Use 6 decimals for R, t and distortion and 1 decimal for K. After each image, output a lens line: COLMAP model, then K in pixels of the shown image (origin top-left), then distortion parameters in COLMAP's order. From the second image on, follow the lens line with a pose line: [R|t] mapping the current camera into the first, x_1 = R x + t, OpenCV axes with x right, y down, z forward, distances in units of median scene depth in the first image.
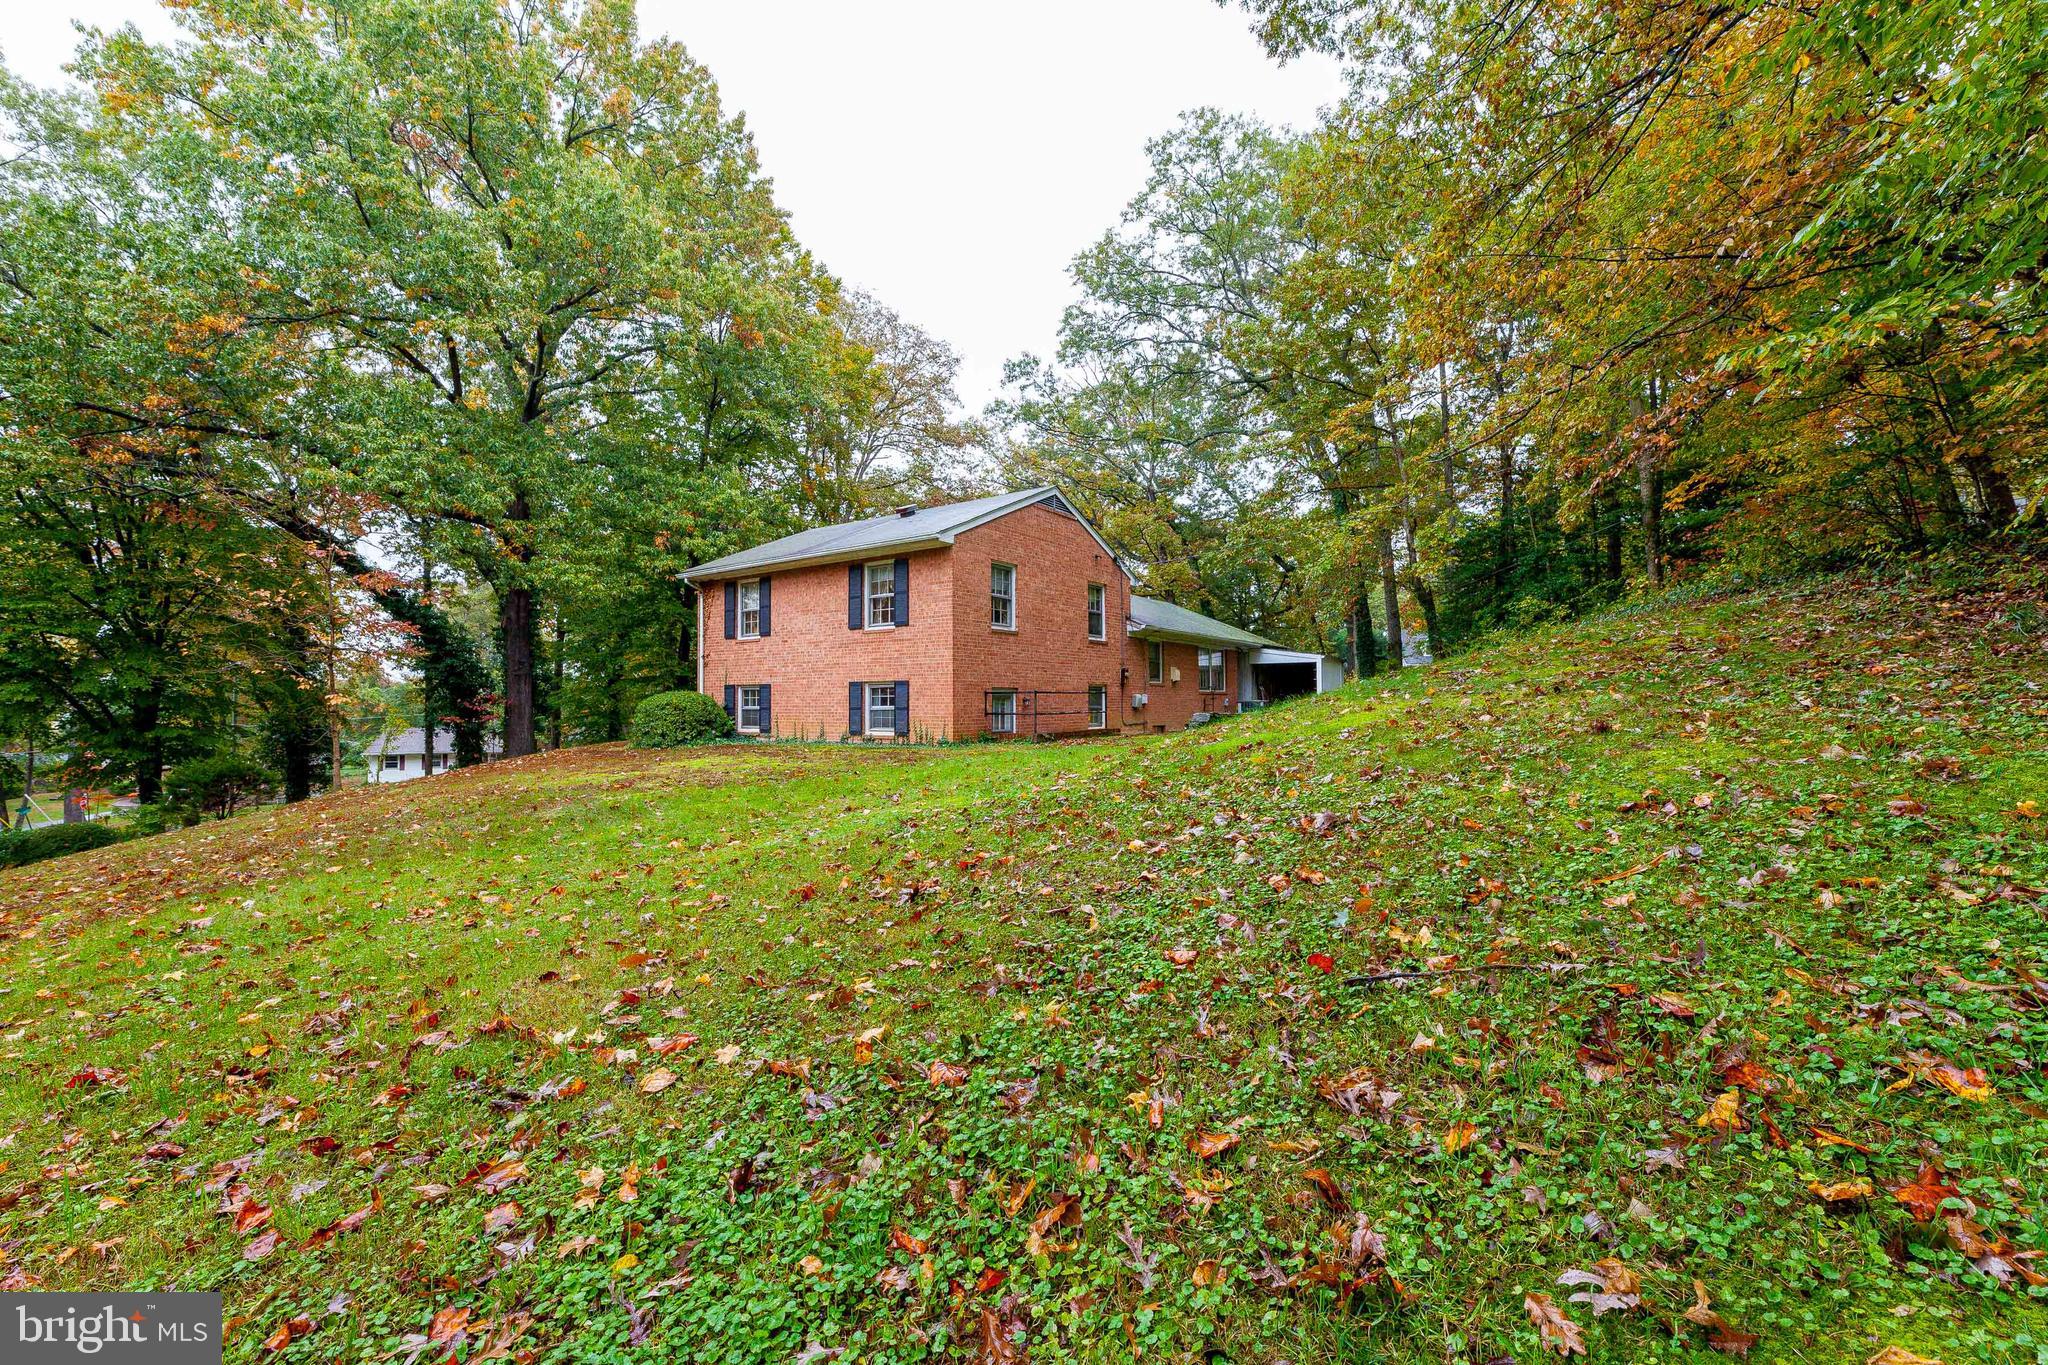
lens RADIAL K [[856.7, 0, 1024.1], [0, 856.7, 686.0], [0, 0, 1]] dist [0.000835, -0.000132]
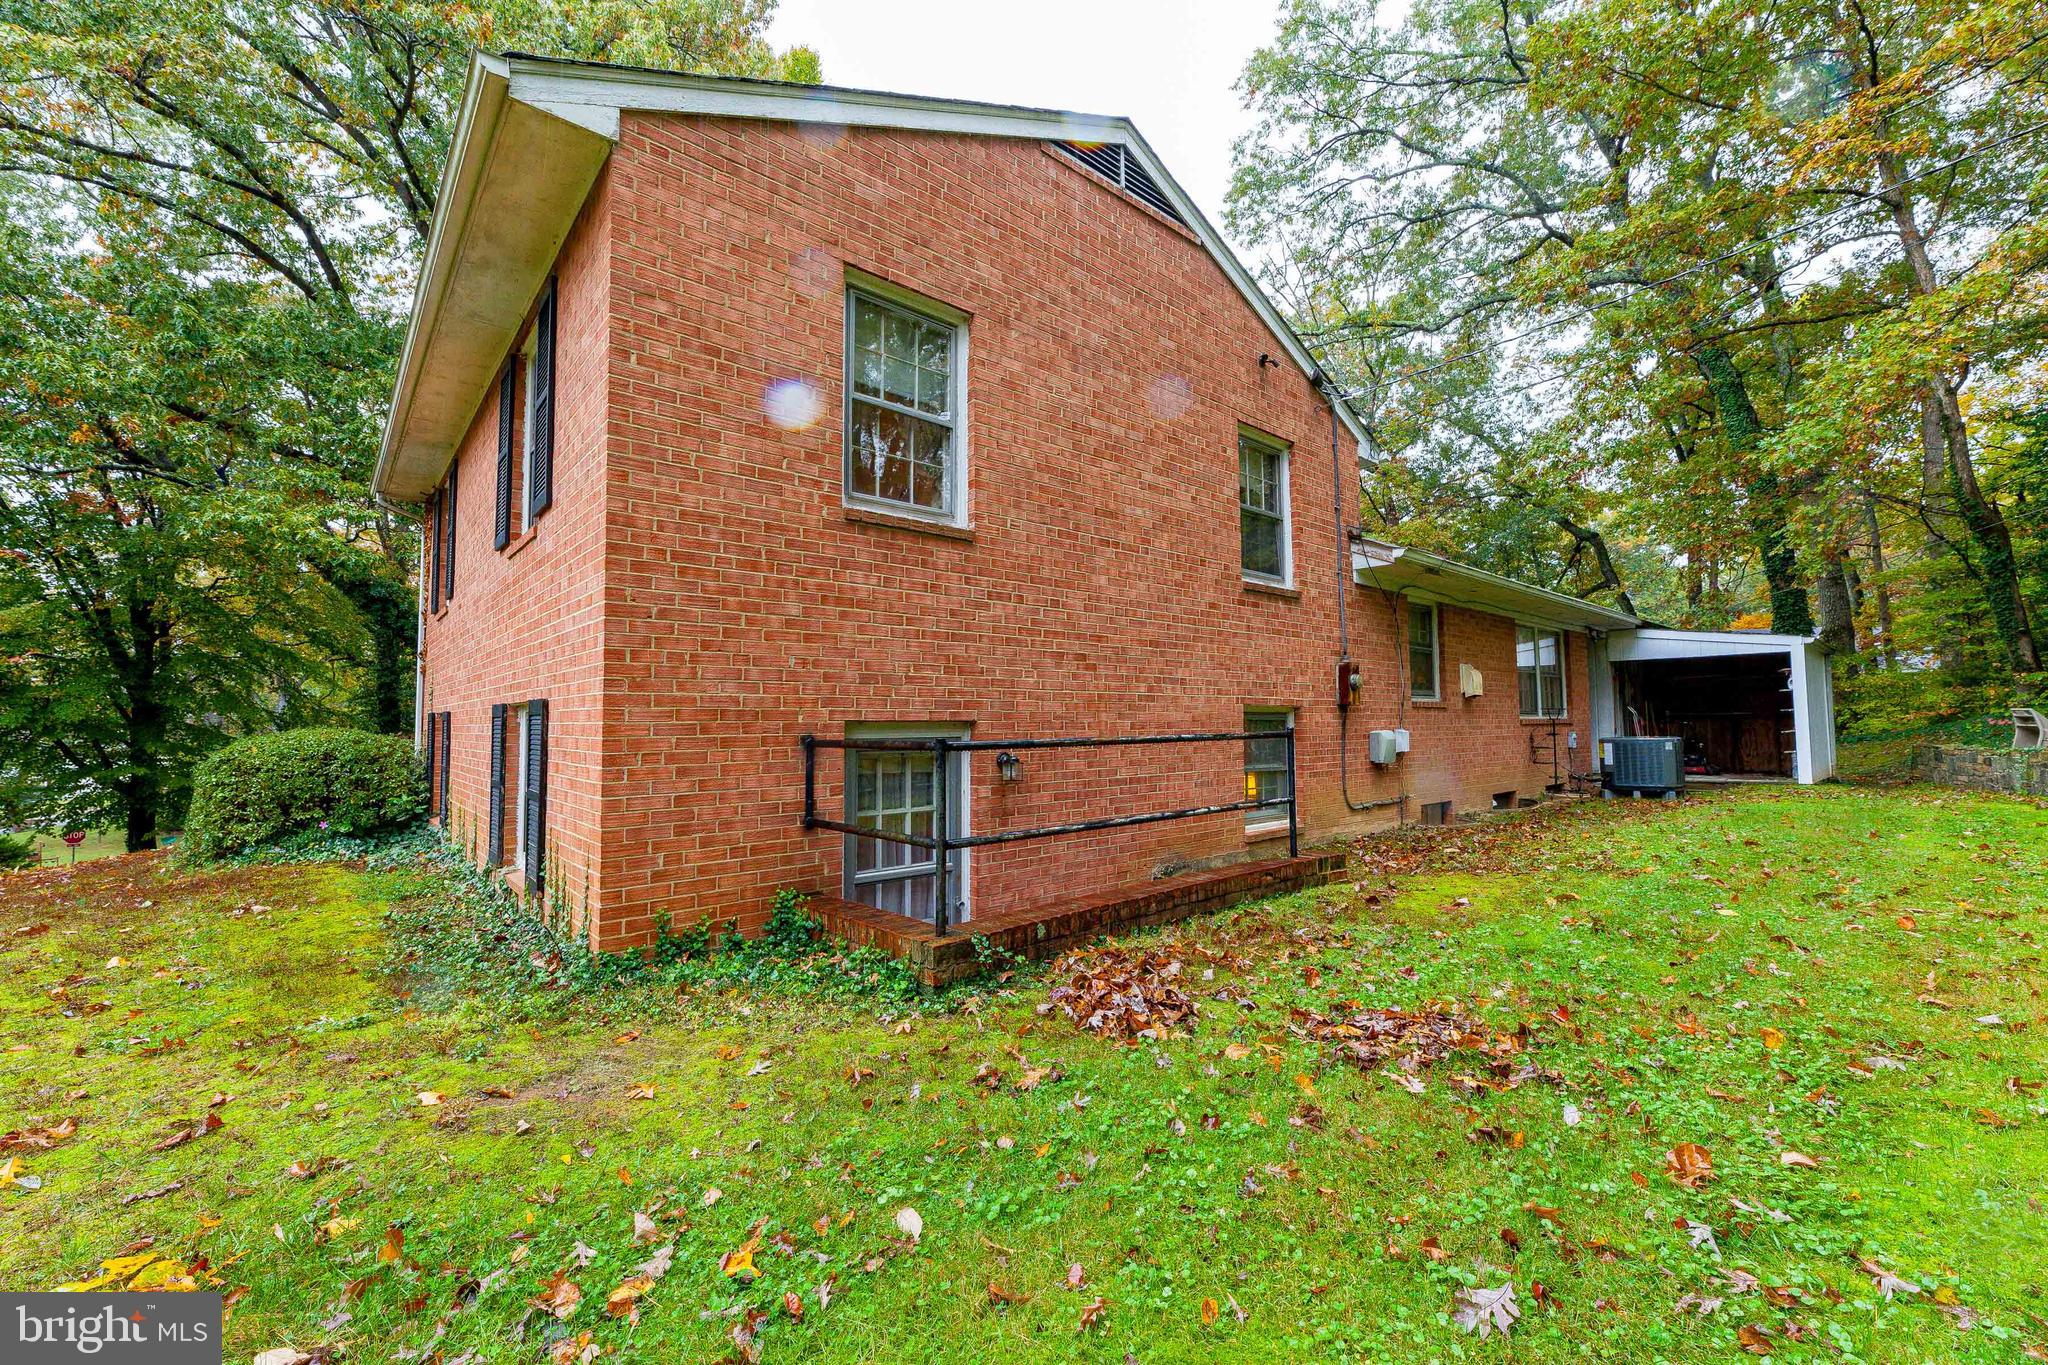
lens RADIAL K [[856.7, 0, 1026.8], [0, 856.7, 690.4], [0, 0, 1]] dist [0.000835, -0.000132]
pose [[0.974177, -0.018628, -0.225018, 0.060658], [0.012768, 0.999541, -0.027471, -0.000154], [0.225426, 0.023888, 0.973967, 0.570421]]
